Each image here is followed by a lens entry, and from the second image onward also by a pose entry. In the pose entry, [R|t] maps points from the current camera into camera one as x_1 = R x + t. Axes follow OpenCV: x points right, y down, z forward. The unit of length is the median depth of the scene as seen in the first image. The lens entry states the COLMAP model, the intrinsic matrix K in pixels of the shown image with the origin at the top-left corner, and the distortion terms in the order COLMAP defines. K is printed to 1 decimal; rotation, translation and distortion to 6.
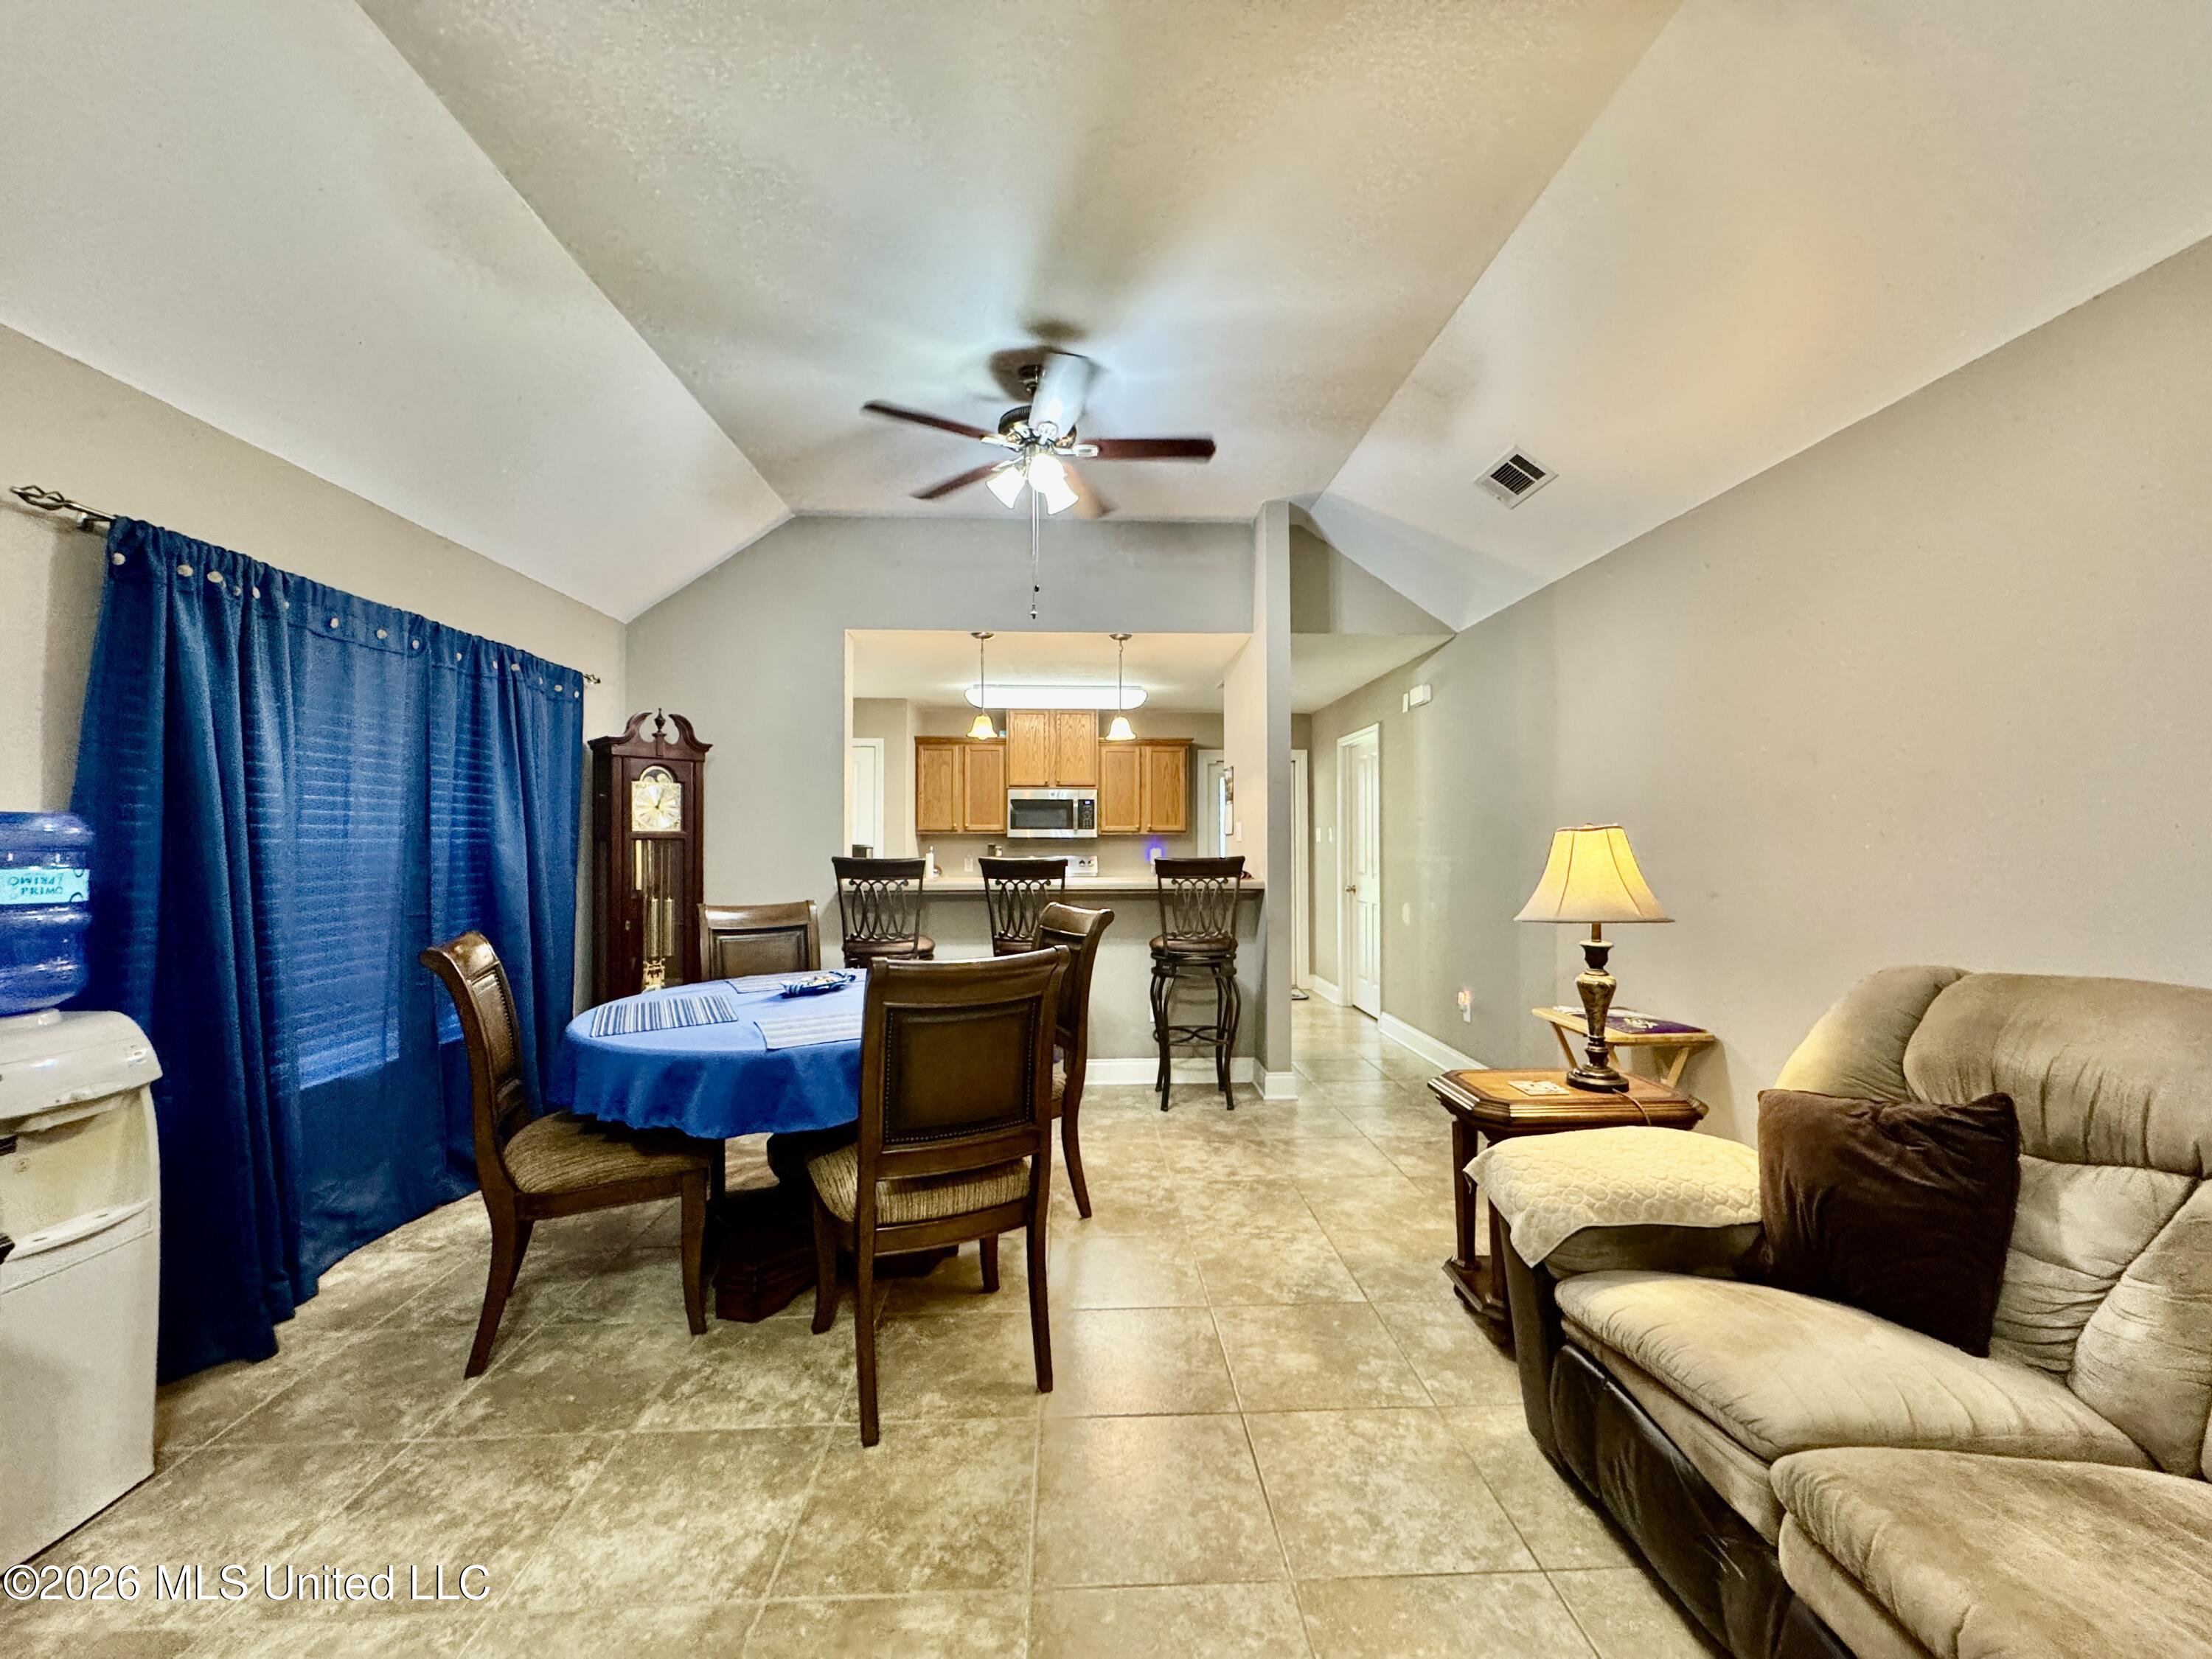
lens RADIAL K [[880.0, 0, 1107.9], [0, 880.0, 825.7], [0, 0, 1]] dist [-0.002812, 0.000536]
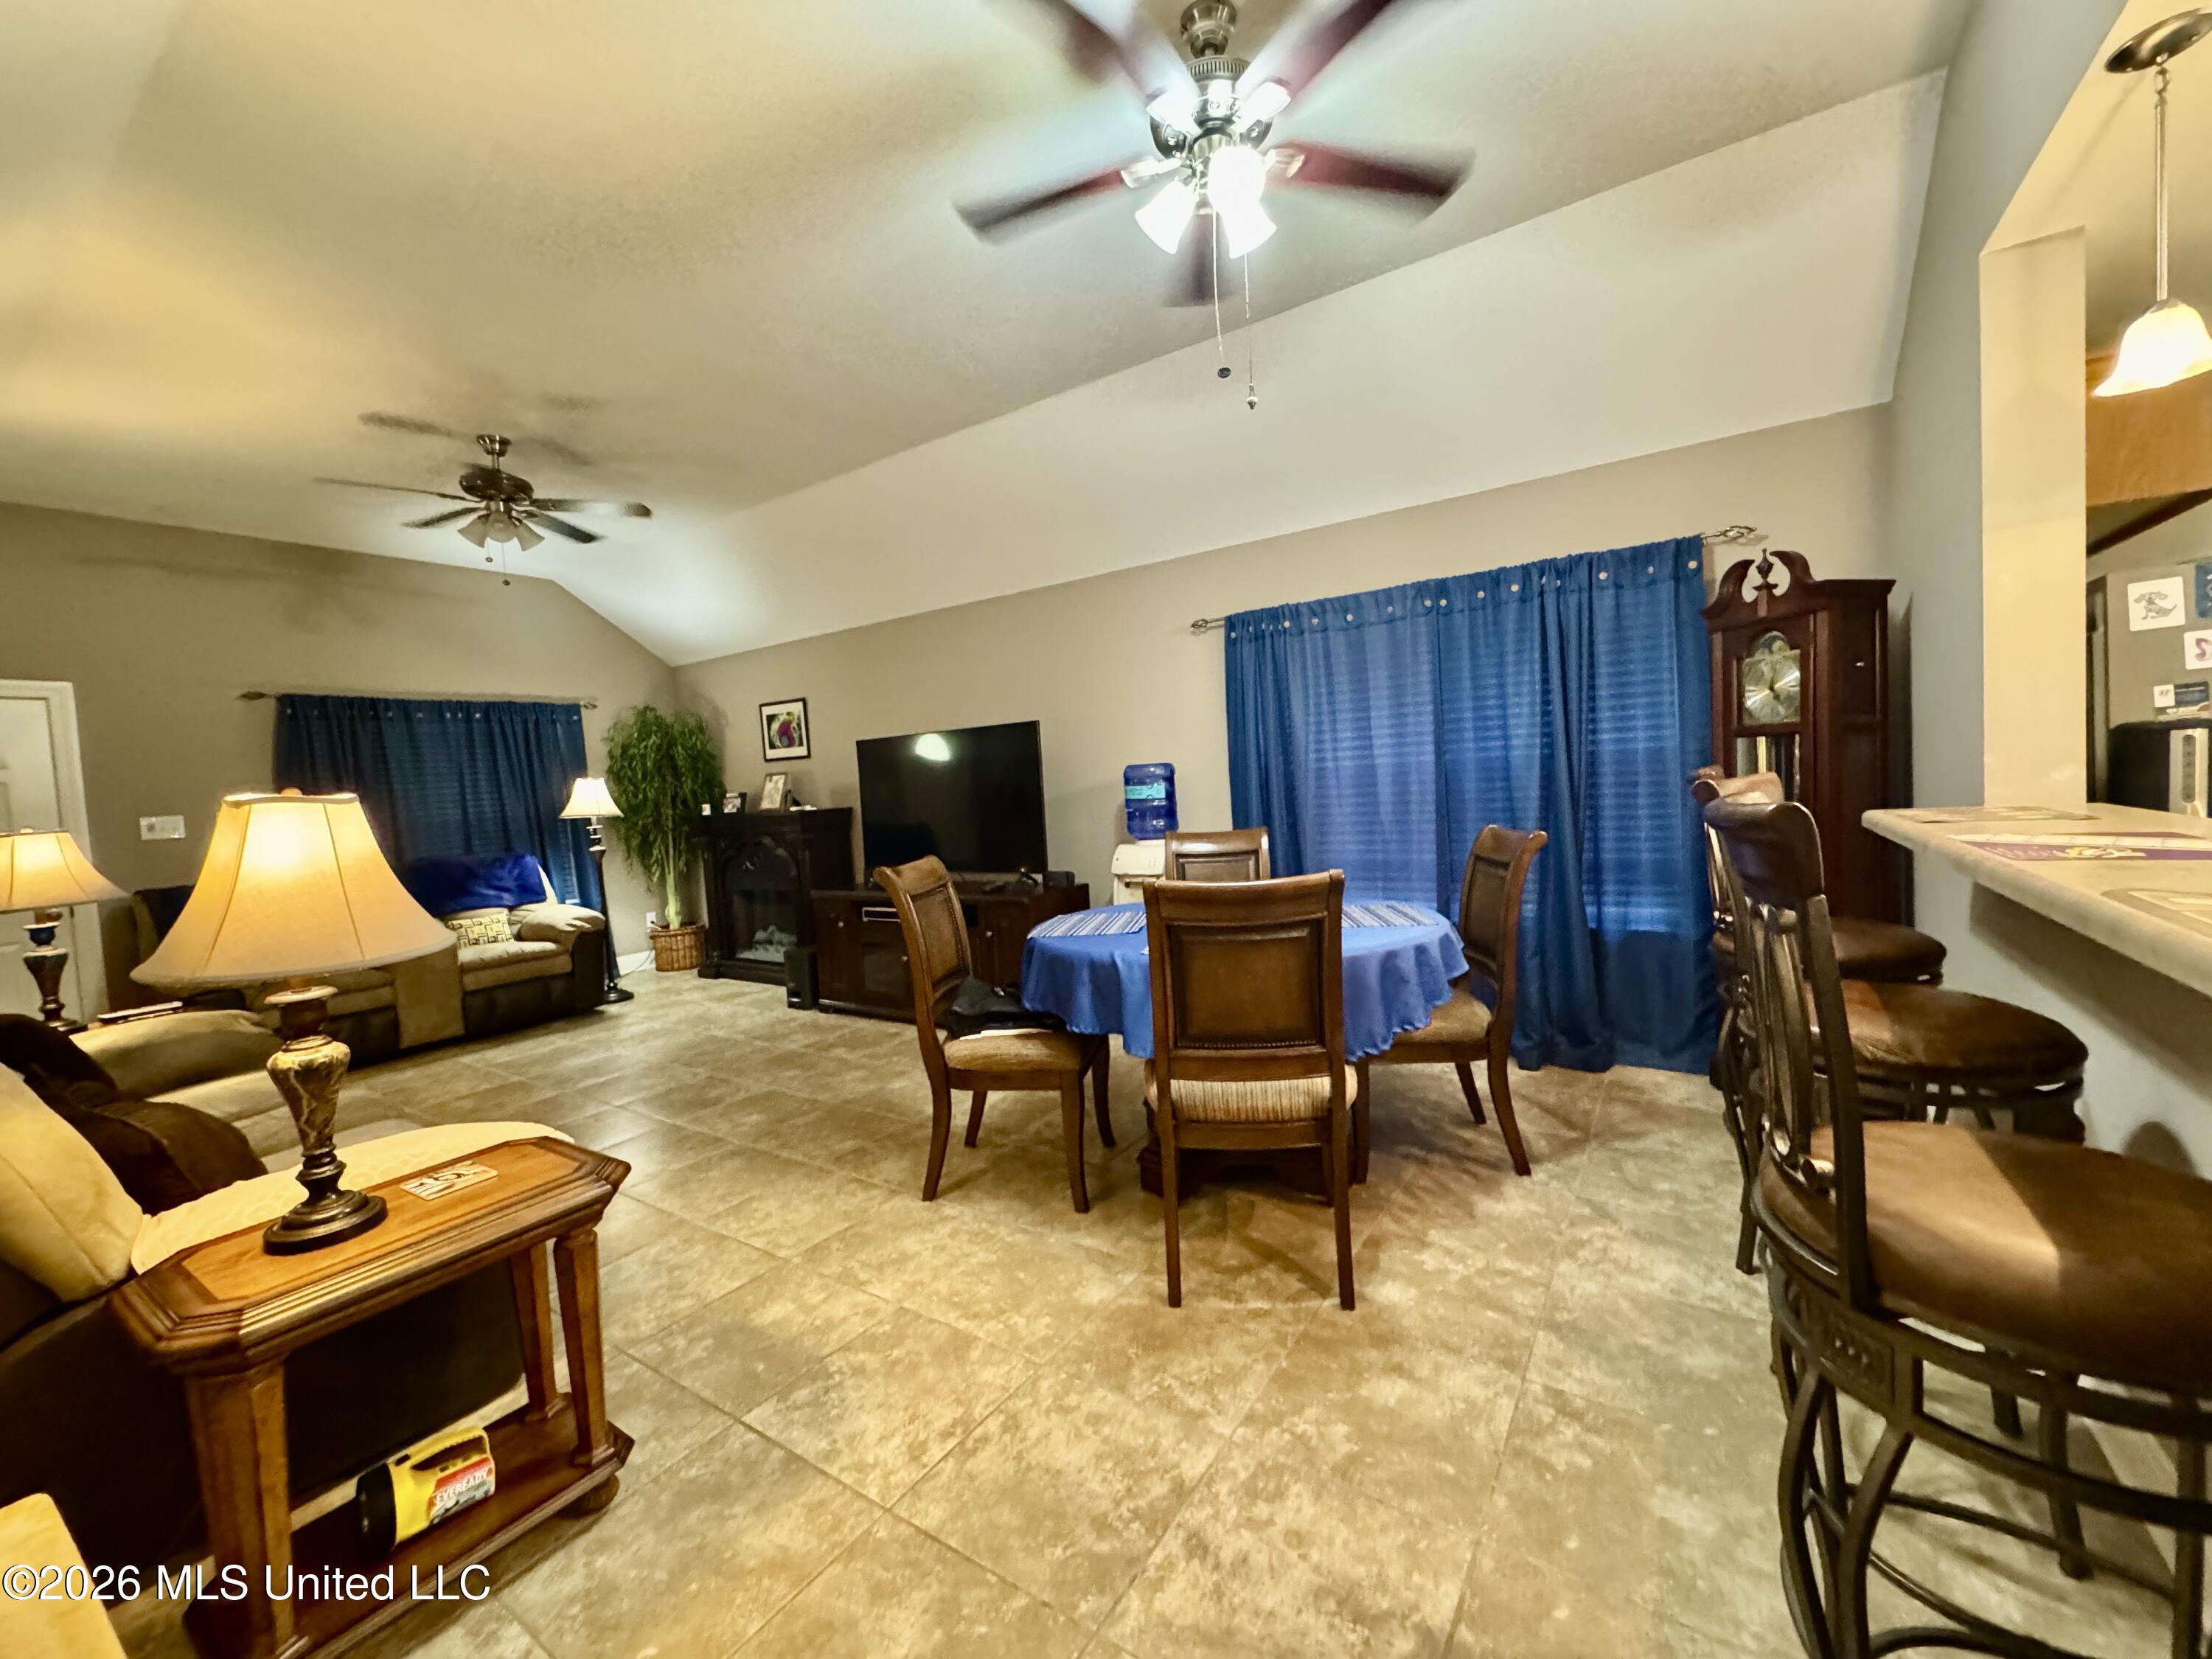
lens RADIAL K [[880.0, 0, 1107.9], [0, 880.0, 825.7], [0, 0, 1]] dist [-0.002812, 0.000536]
pose [[-0.587599, 0.076154, -0.805561, 0.620010], [0.071861, 0.996539, 0.041791, 0.033154], [0.805955, -0.033332, -0.591038, 1.572885]]
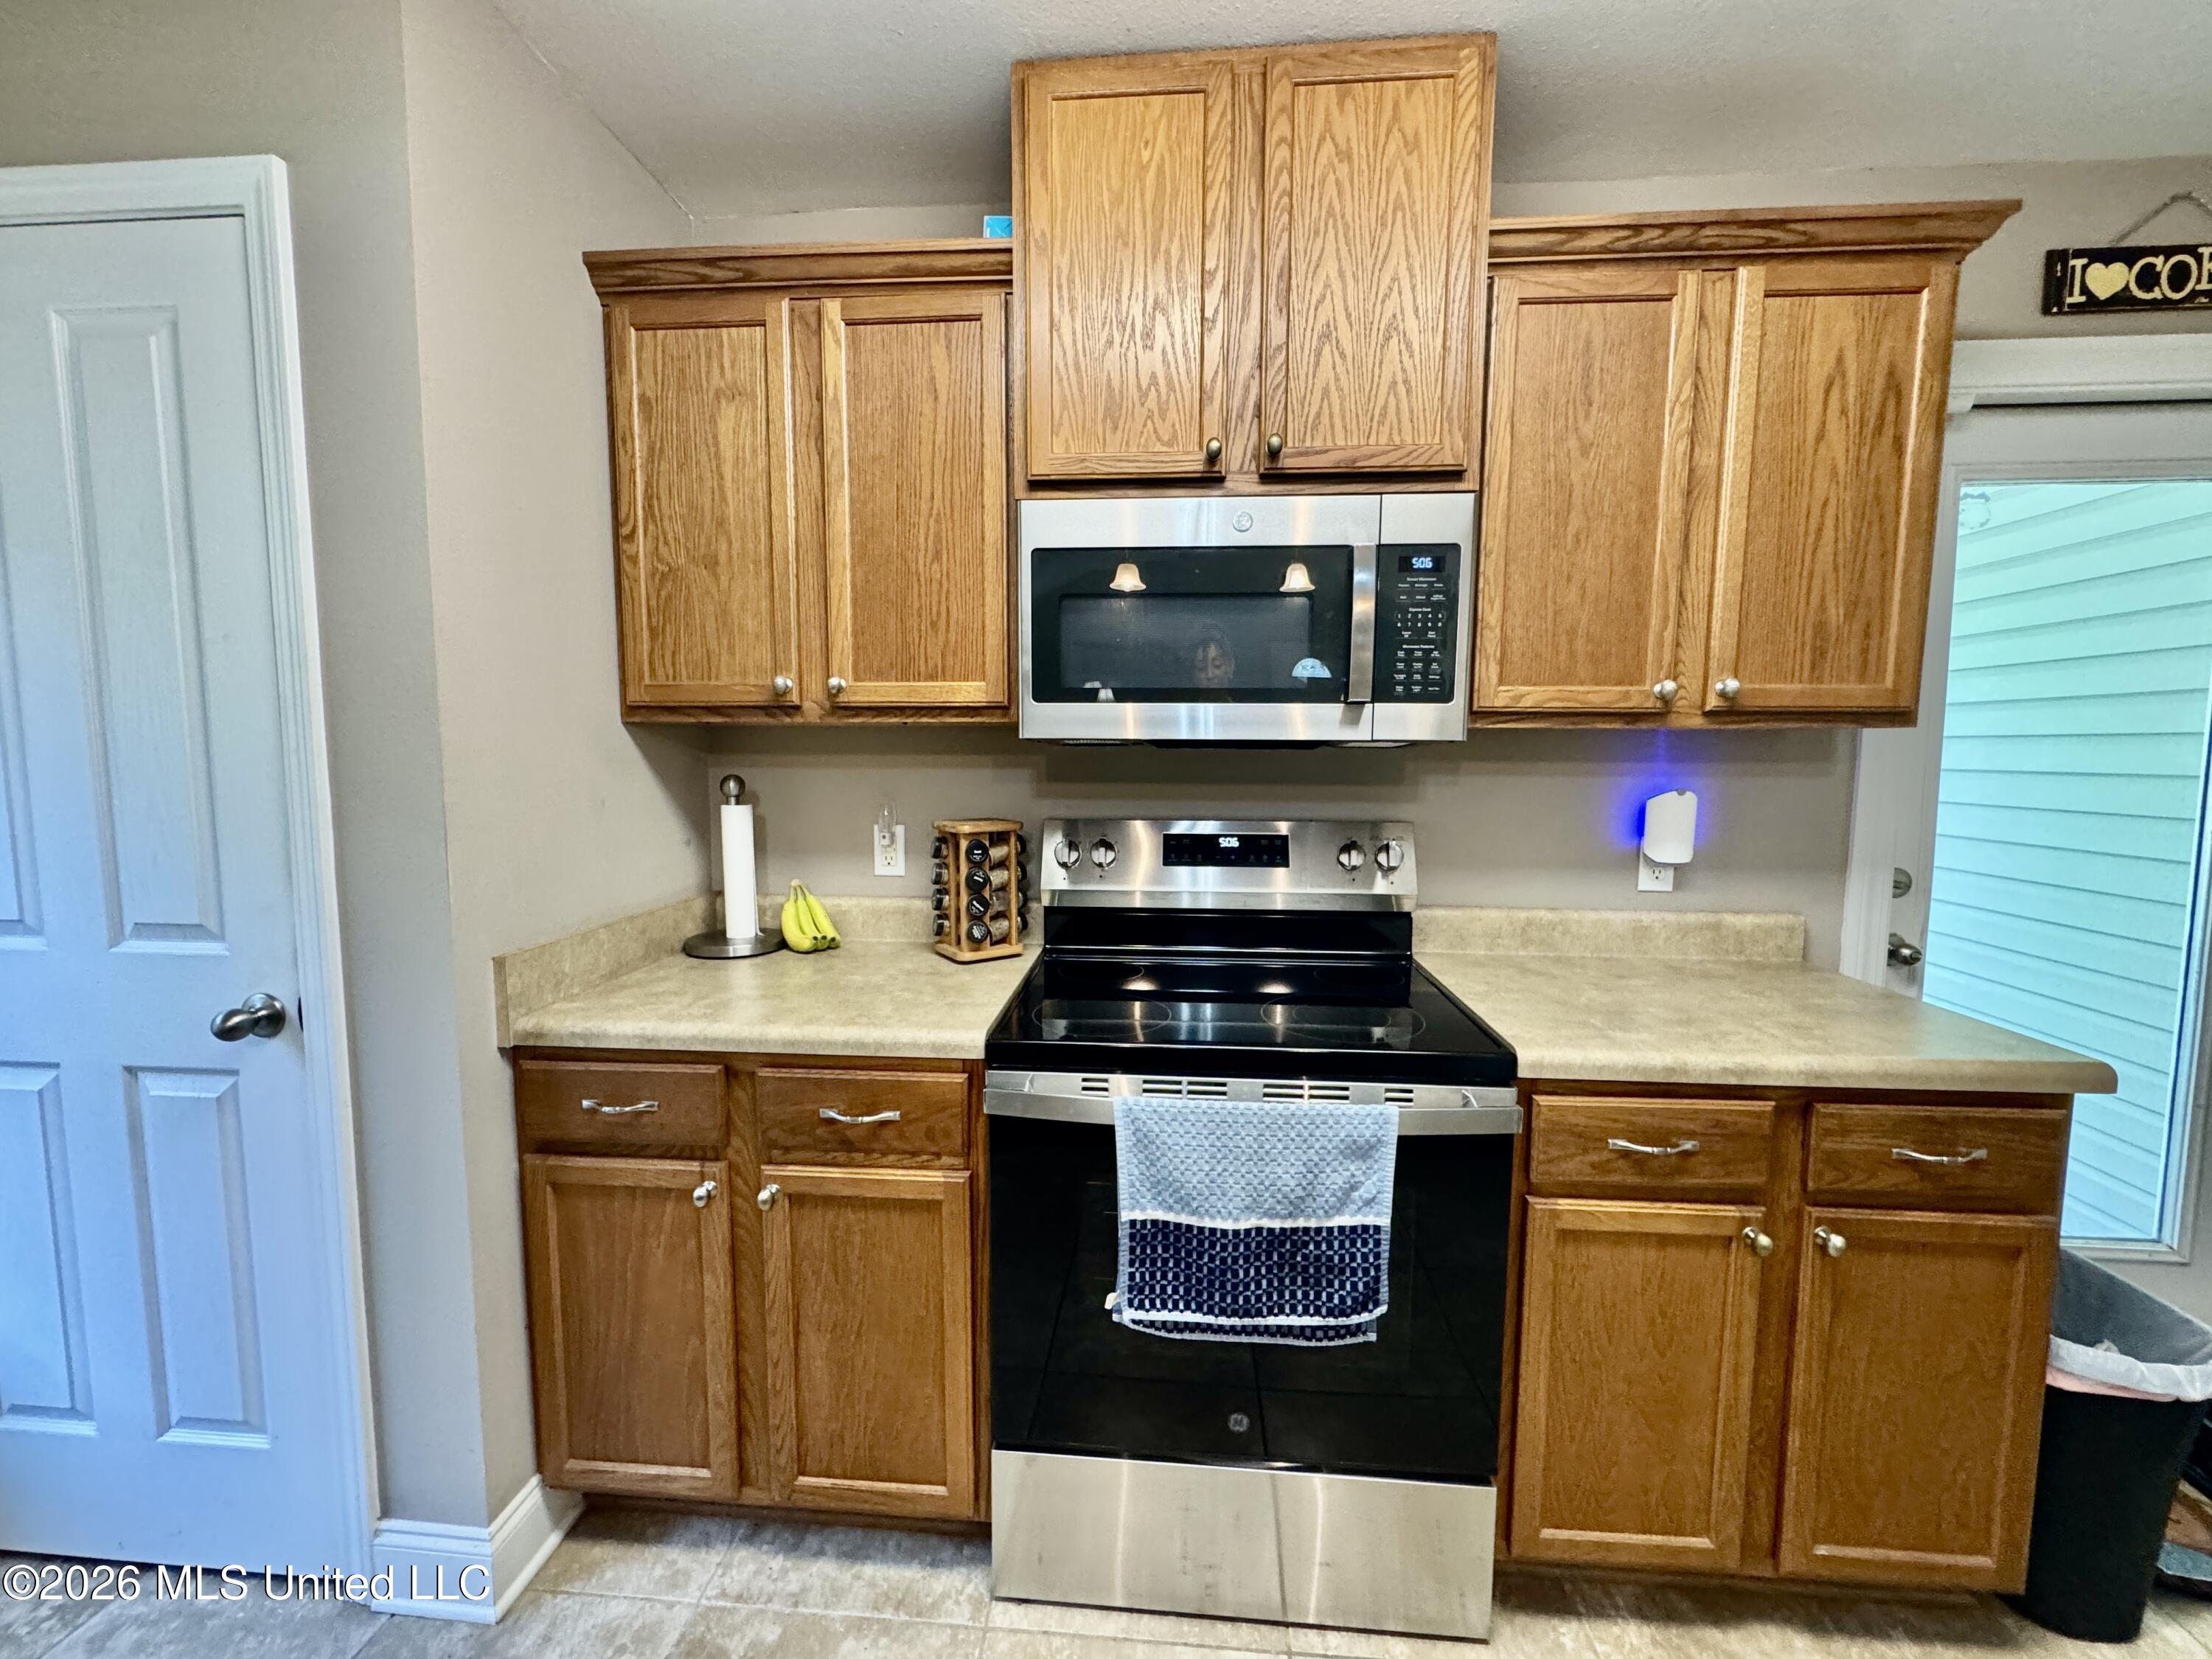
lens RADIAL K [[884.1, 0, 1103.9], [0, 884.1, 825.6], [0, 0, 1]] dist [-0.001474, 0.000013]
pose [[0.992362, 0.015390, -0.122393, -0.186339], [-0.002448, 0.994448, 0.105196, 0.030586], [0.123333, -0.104093, 0.986891, 2.157899]]
